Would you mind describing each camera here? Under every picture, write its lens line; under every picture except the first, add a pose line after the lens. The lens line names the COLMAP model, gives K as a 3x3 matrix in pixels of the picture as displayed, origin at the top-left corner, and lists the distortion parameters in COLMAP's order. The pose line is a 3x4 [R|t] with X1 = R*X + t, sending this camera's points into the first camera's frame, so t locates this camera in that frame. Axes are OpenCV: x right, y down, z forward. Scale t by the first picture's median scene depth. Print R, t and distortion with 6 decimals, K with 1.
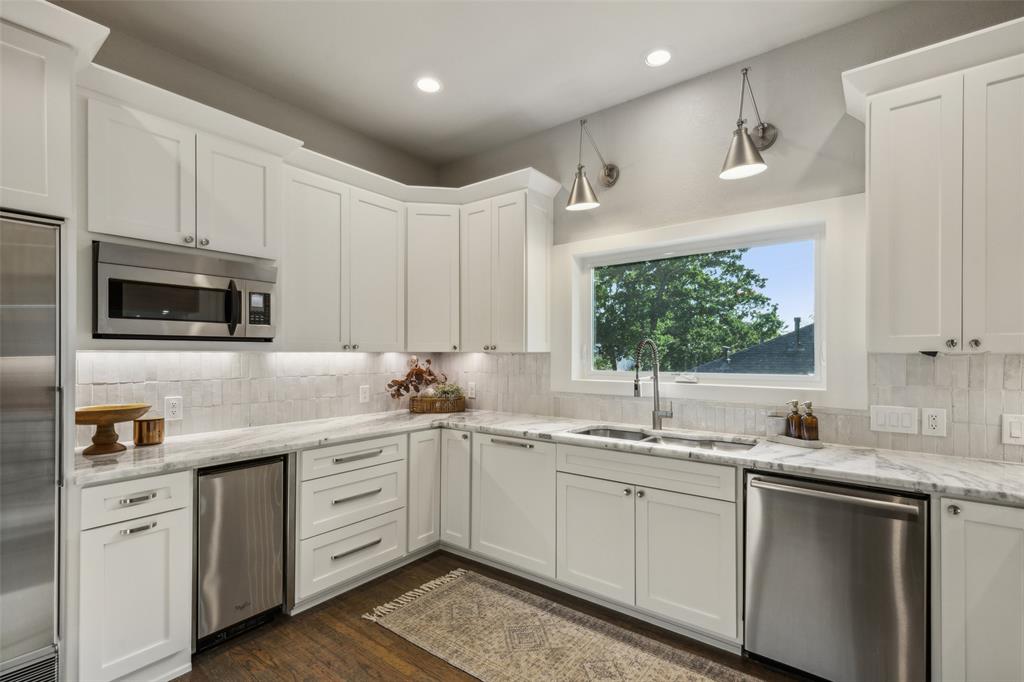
lens RADIAL K [[462.5, 0, 521.6], [0, 462.5, 353.9], [0, 0, 1]] dist [0.005272, -0.000476]
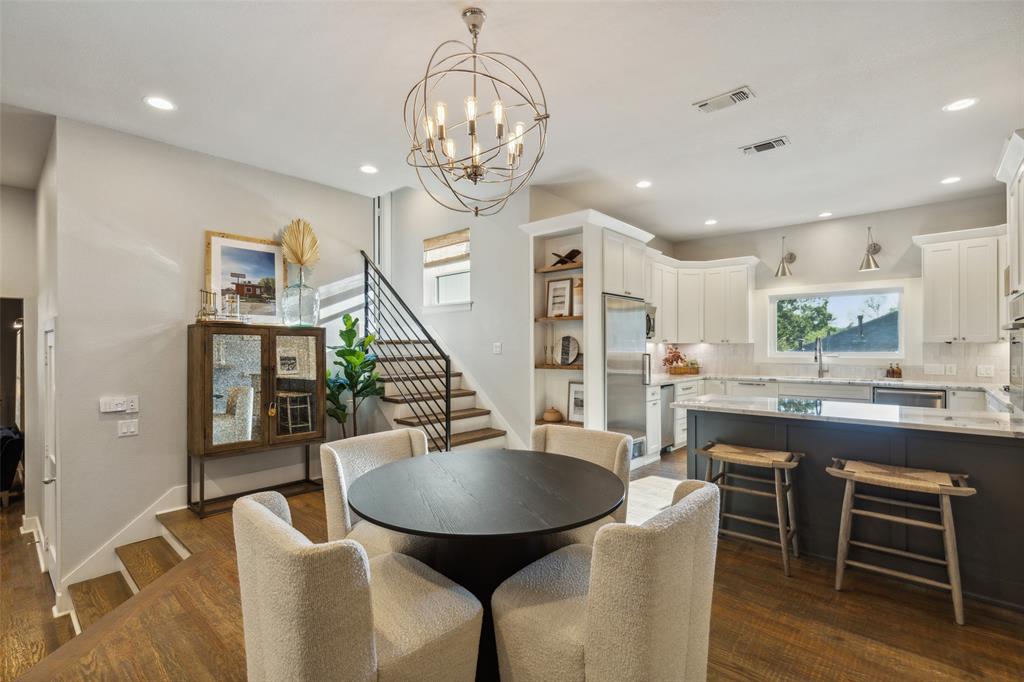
lens RADIAL K [[462.5, 0, 517.2], [0, 462.5, 346.7], [0, 0, 1]] dist [0.005272, -0.000476]
pose [[0.997481, -0.004531, -0.070783, -1.066953], [0.004568, 0.999990, 0.000358, 0.007708], [0.070780, -0.000680, 0.997492, -1.399893]]
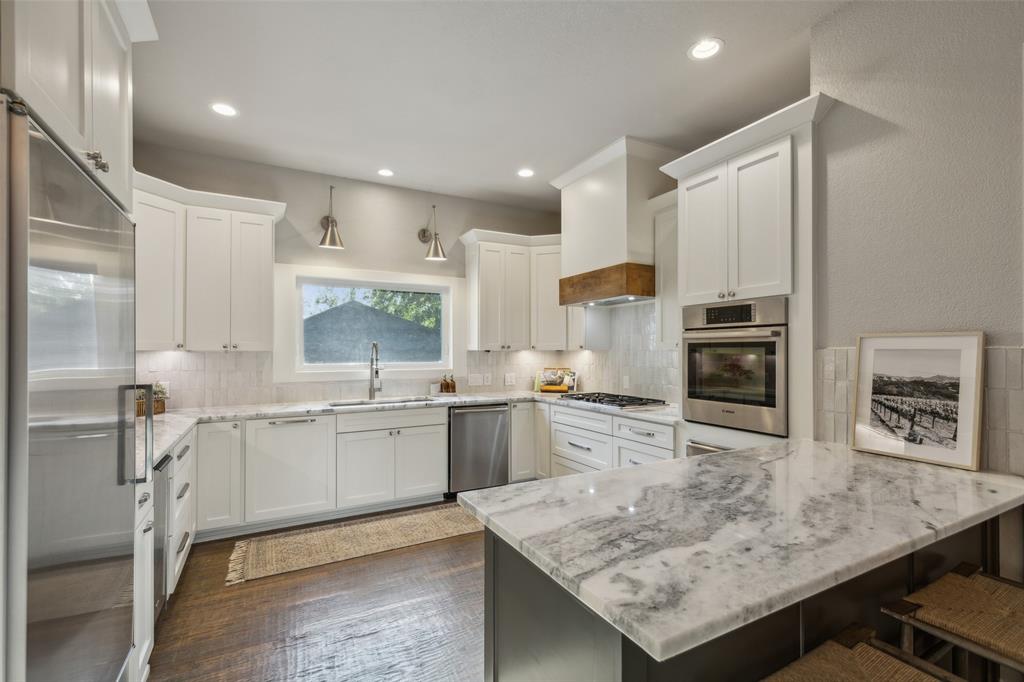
lens RADIAL K [[462.5, 0, 517.1], [0, 462.5, 351.6], [0, 0, 1]] dist [0.005272, -0.000476]
pose [[0.407415, -0.003285, 0.913237, -1.019059], [0.001963, 0.999994, 0.002722, -0.003924], [-0.913241, 0.000684, 0.407419, -0.098778]]
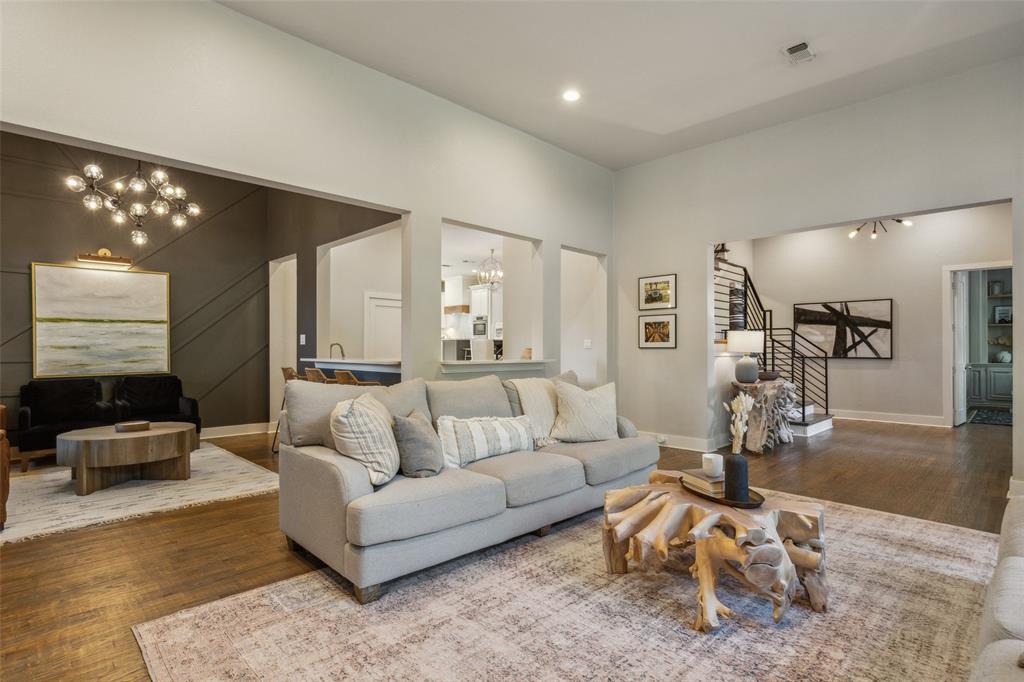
lens RADIAL K [[523.0, 0, 509.6], [0, 523.0, 347.6], [0, 0, 1]] dist [-0.006017, -0.000628]
pose [[0.148270, 0.003617, 0.988940, -5.932670], [-0.000162, 0.999993, -0.003633, 0.283616], [-0.988947, 0.000378, 0.148270, -1.374963]]
